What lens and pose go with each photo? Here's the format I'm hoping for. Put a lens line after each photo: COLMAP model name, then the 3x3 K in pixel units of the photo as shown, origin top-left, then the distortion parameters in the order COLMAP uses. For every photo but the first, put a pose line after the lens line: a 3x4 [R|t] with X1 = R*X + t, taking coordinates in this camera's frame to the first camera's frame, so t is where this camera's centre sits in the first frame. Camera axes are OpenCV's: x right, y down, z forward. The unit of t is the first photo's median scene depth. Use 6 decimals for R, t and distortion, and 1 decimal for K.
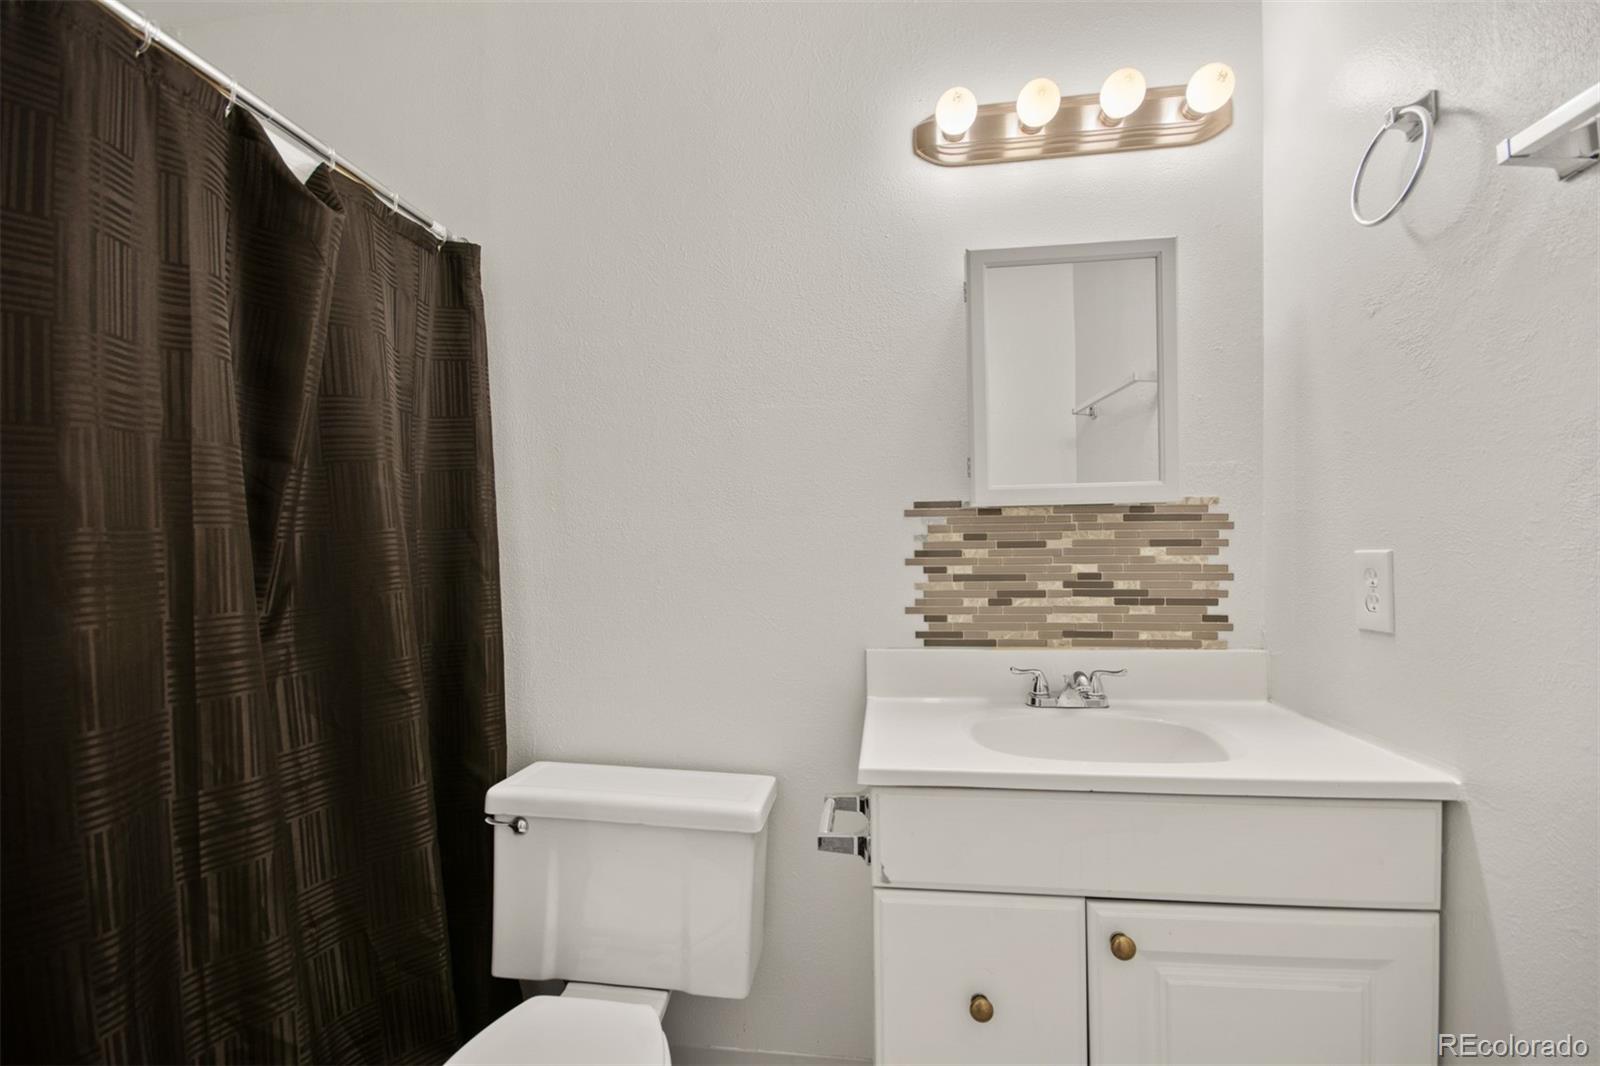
lens RADIAL K [[695.4, 0, 794.2], [0, 695.4, 549.6], [0, 0, 1]] dist [0.002320, -0.007800]
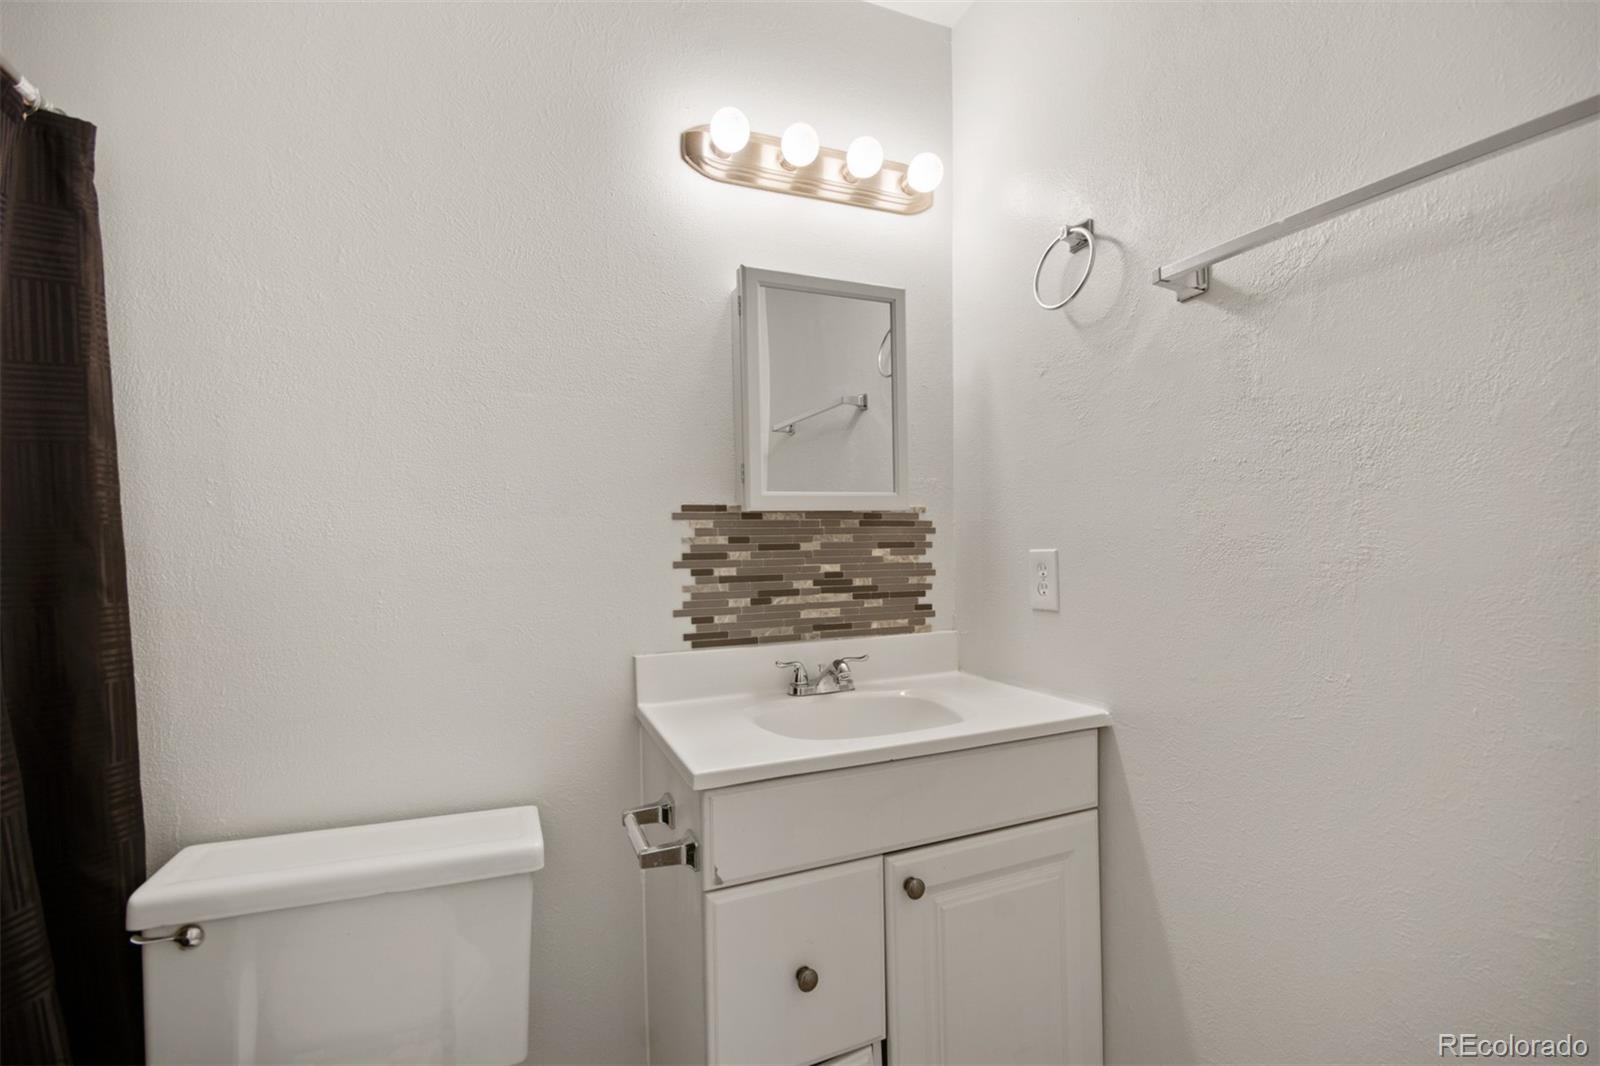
lens RADIAL K [[695.4, 0, 794.2], [0, 695.4, 549.6], [0, 0, 1]] dist [0.002320, -0.007800]
pose [[0.867842, -0.006056, 0.496804, -0.196046], [0.009552, 0.999944, -0.004496, 0.001820], [-0.496749, 0.008647, 0.867851, 0.053189]]
